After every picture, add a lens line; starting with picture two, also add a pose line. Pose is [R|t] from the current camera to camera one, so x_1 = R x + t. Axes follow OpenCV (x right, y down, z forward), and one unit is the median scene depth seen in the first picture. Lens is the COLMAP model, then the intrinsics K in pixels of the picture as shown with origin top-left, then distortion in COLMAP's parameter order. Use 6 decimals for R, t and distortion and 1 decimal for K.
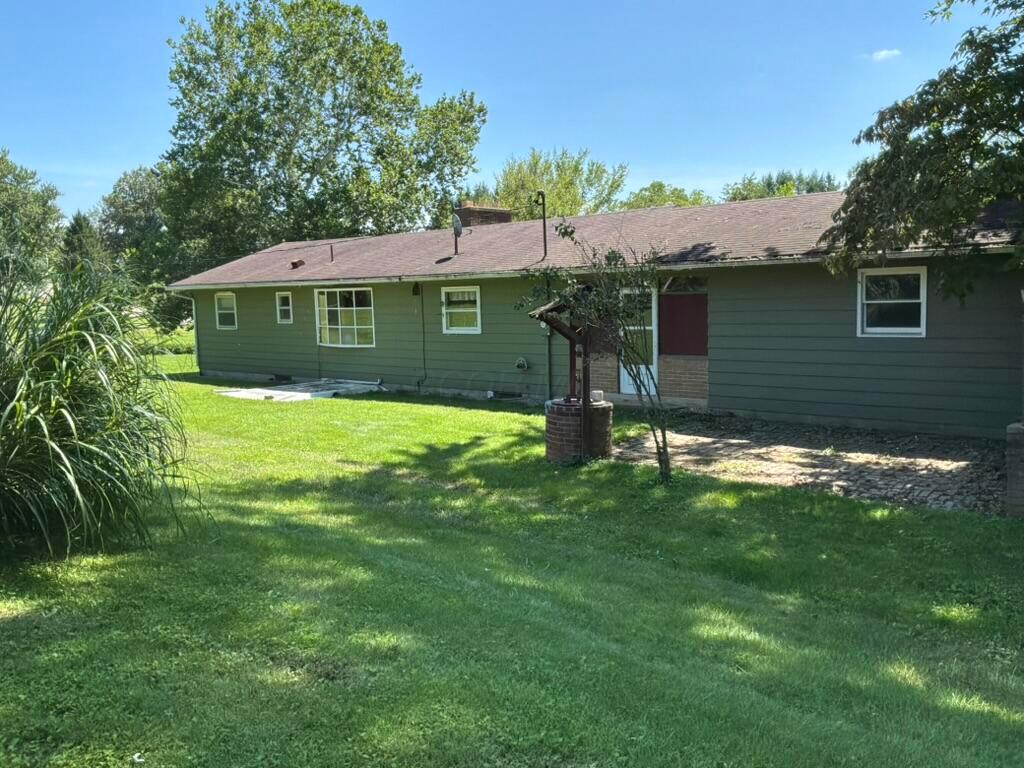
lens RADIAL K [[831.8, 0, 511.0], [0, 831.8, 384.8], [0, 0, 1]] dist [0.000201, -0.000666]
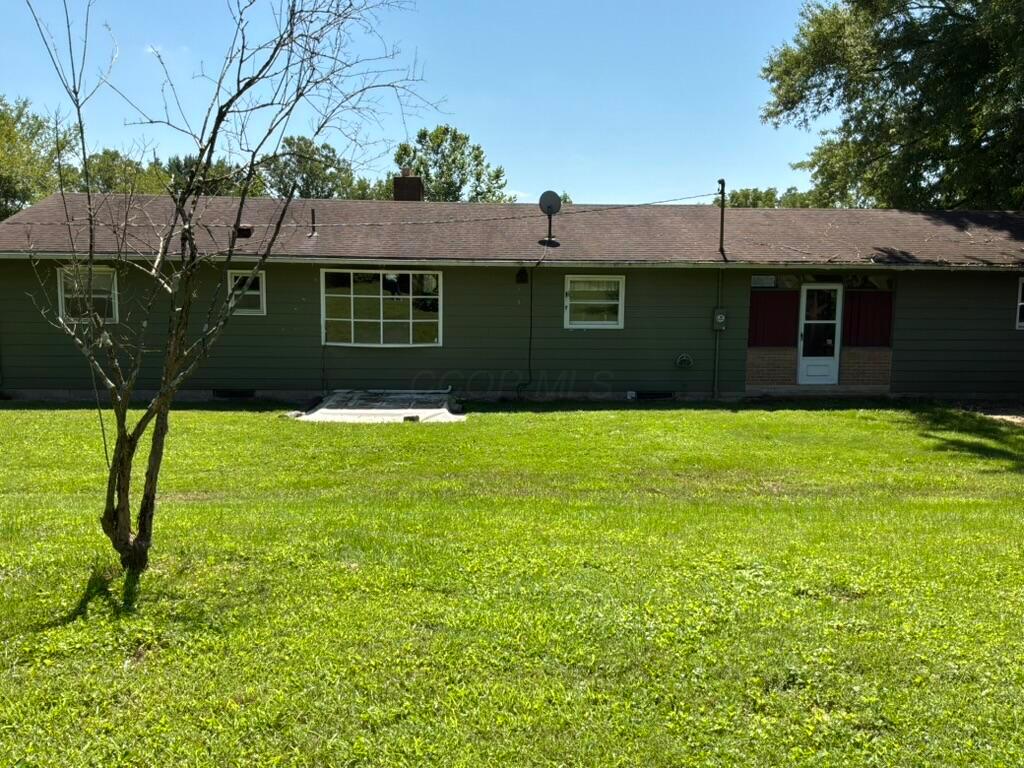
lens RADIAL K [[831.8, 0, 510.5], [0, 831.8, 382.8], [0, 0, 1]] dist [0.000201, -0.000666]
pose [[0.720253, -0.051830, 0.691773, -0.726809], [0.046134, 0.998576, 0.026783, -0.031261], [-0.692176, 0.012624, 0.721618, 0.416552]]
